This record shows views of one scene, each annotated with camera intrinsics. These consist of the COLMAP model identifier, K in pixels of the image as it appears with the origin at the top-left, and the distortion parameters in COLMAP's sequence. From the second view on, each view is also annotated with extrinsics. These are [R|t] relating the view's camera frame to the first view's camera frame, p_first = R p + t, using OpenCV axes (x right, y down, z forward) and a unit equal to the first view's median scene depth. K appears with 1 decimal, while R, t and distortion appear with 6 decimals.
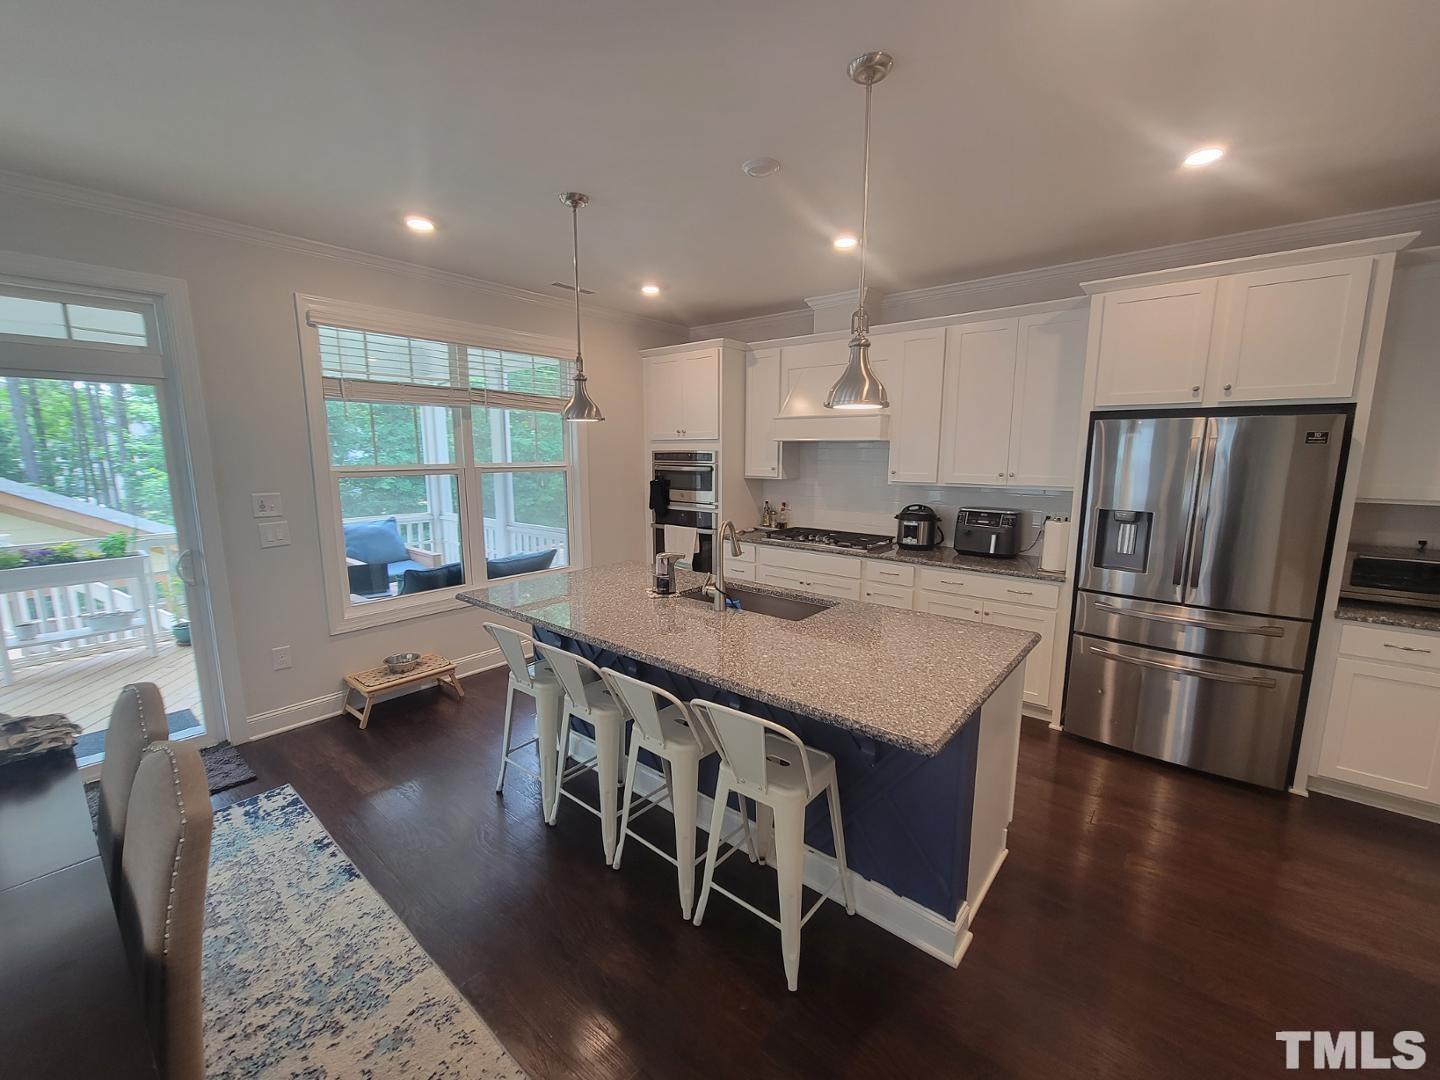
lens RADIAL K [[581.5, 0, 716.5], [0, 581.5, 540.2], [0, 0, 1]] dist [-0.007194, -0.000006]
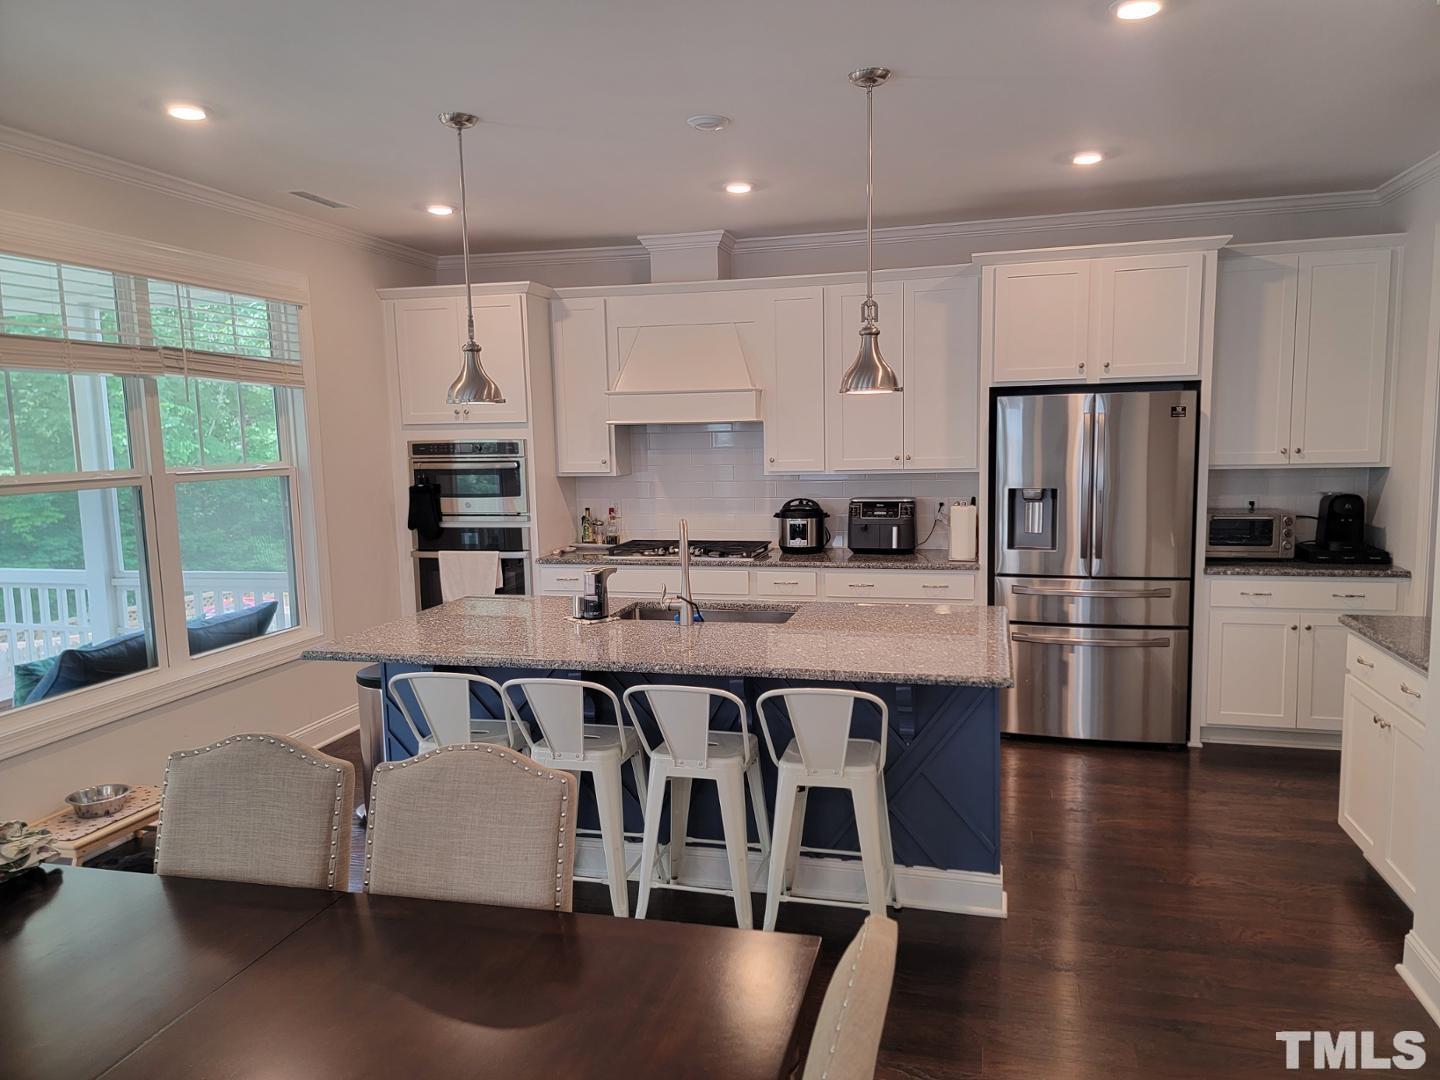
lens RADIAL K [[996.7, 0, 731.0], [0, 996.7, 549.6], [0, 0, 1]] dist [0.083874, -0.072285]
pose [[0.899166, -0.072672, 0.431531, -0.357584], [0.088619, 0.995922, -0.016935, 0.025874], [-0.428540, 0.053470, 0.901939, -0.222923]]
